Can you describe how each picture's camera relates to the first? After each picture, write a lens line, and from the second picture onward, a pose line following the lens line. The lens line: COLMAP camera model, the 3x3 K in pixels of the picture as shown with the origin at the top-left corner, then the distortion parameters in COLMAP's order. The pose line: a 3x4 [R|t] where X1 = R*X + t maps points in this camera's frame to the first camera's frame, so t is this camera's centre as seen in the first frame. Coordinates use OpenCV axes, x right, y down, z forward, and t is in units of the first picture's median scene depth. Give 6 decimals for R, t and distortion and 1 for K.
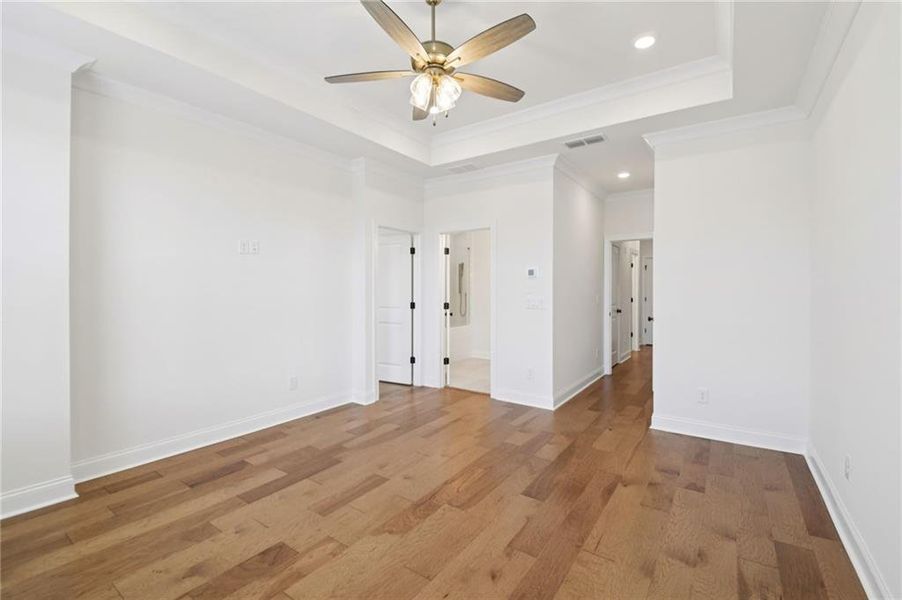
lens RADIAL K [[390.8, 0, 457.4], [0, 390.8, 291.9], [0, 0, 1]] dist [0.009859, -0.002173]
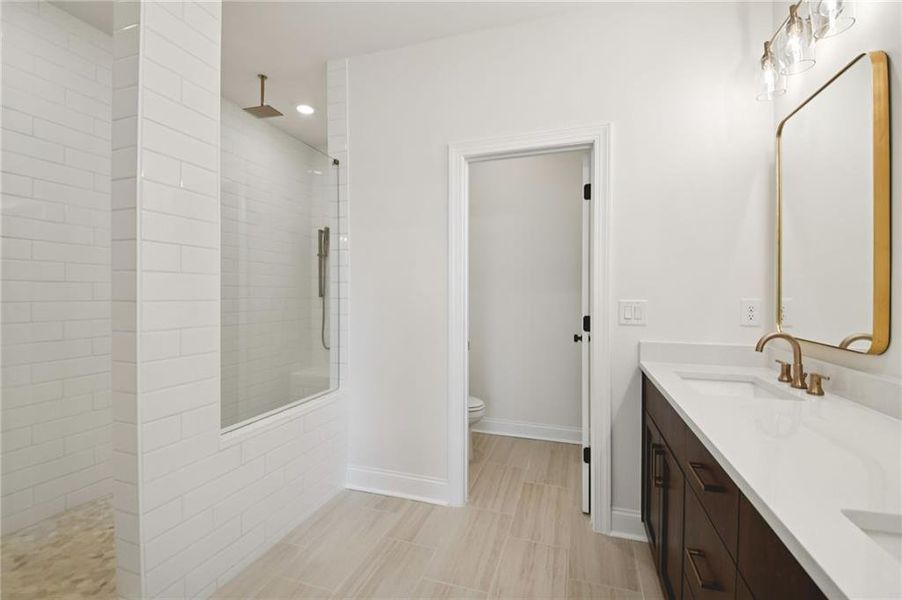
lens RADIAL K [[390.8, 0, 450.7], [0, 390.8, 294.2], [0, 0, 1]] dist [0.009859, -0.002173]
pose [[0.953674, 0.002825, 0.300829, 0.040384], [-0.000421, 0.999967, -0.008058, 0.012940], [-0.300842, 0.007558, 0.953644, 1.600173]]
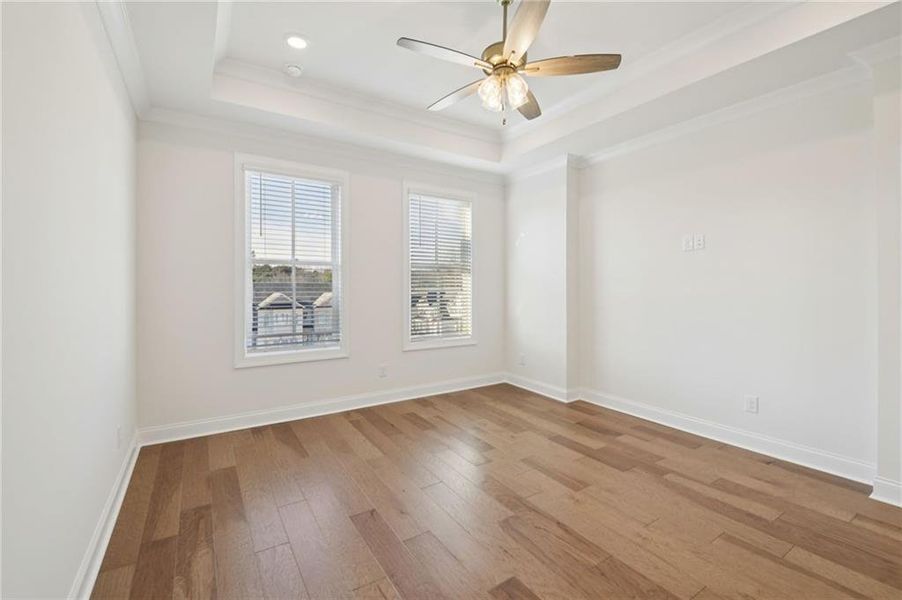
lens RADIAL K [[390.8, 0, 454.2], [0, 390.8, 299.7], [0, 0, 1]] dist [0.009859, -0.002173]
pose [[-0.382769, 0.028924, -0.923391, 0.715510], [-0.003134, 0.999463, 0.032606, -0.004887], [0.923839, 0.015375, -0.382473, 0.987529]]
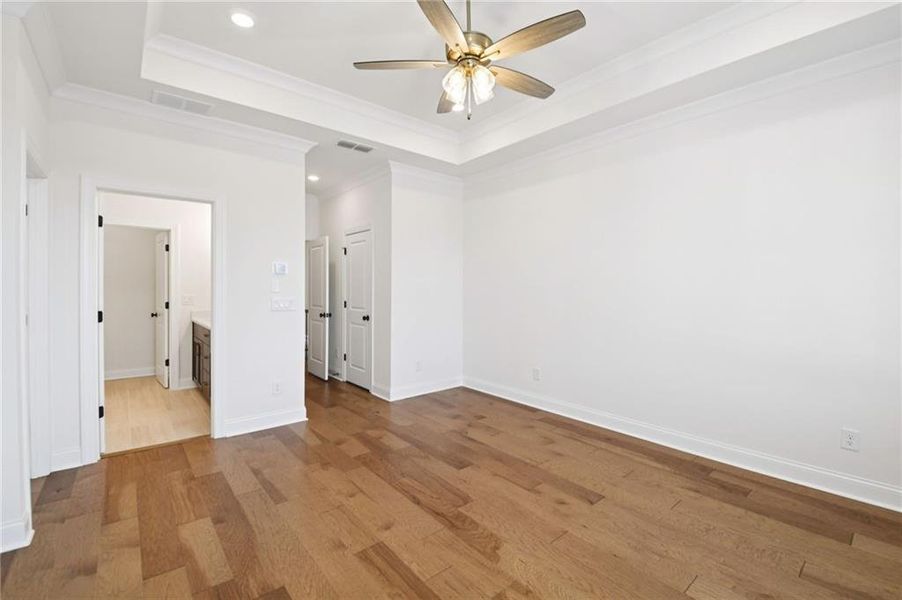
lens RADIAL K [[390.8, 0, 453.2], [0, 390.8, 292.4], [0, 0, 1]] dist [0.009859, -0.002173]
pose [[0.262309, -0.008723, 0.964945, -0.786282], [0.001955, 0.999962, 0.008508, -0.005363], [-0.964982, -0.000345, 0.262316, 0.611813]]
